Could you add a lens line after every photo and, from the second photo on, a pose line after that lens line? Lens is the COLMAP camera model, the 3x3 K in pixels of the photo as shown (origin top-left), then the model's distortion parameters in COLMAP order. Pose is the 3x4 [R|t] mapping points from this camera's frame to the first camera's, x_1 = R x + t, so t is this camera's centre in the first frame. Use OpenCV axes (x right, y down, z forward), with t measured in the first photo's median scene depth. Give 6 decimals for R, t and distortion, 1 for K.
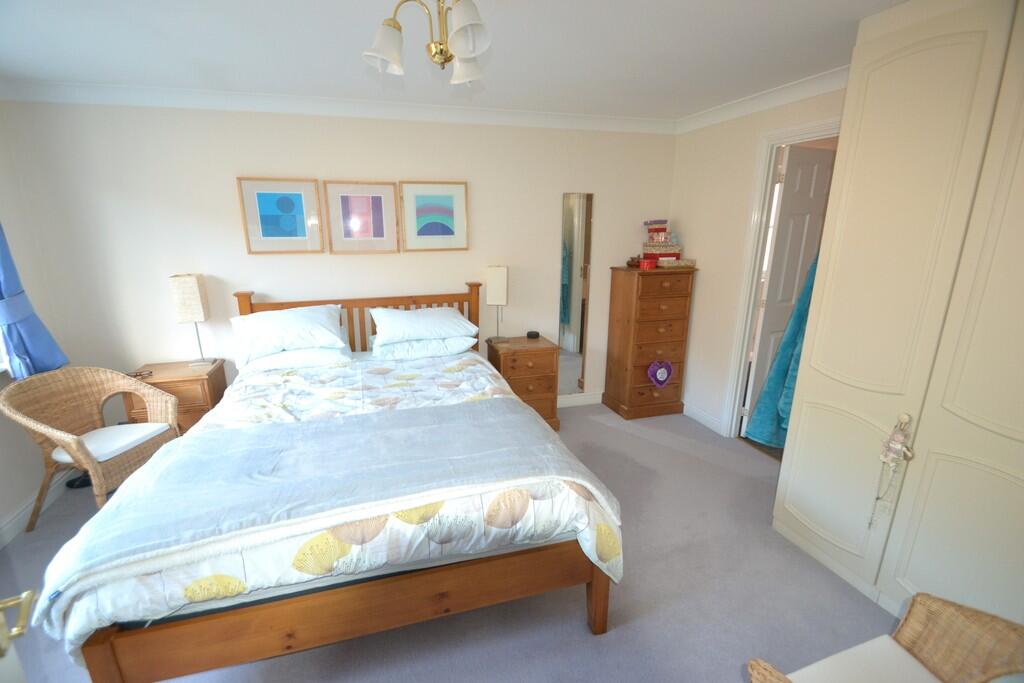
lens RADIAL K [[452.5, 0, 486.2], [0, 452.5, 349.0], [0, 0, 1]] dist [0.025909, -0.021685]
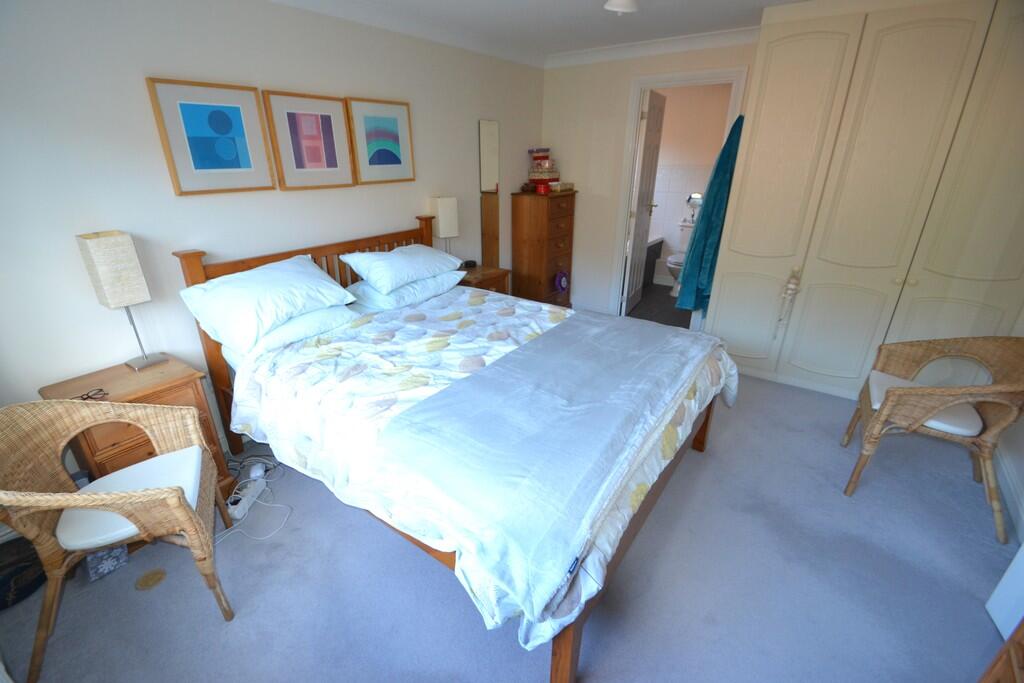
lens RADIAL K [[452.5, 0, 486.2], [0, 452.5, 349.0], [0, 0, 1]] dist [0.025909, -0.021685]
pose [[0.798907, -0.238184, 0.552282, -0.582900], [0.160232, 0.969345, 0.186267, -0.035203], [-0.579718, -0.060316, 0.812582, 0.143146]]
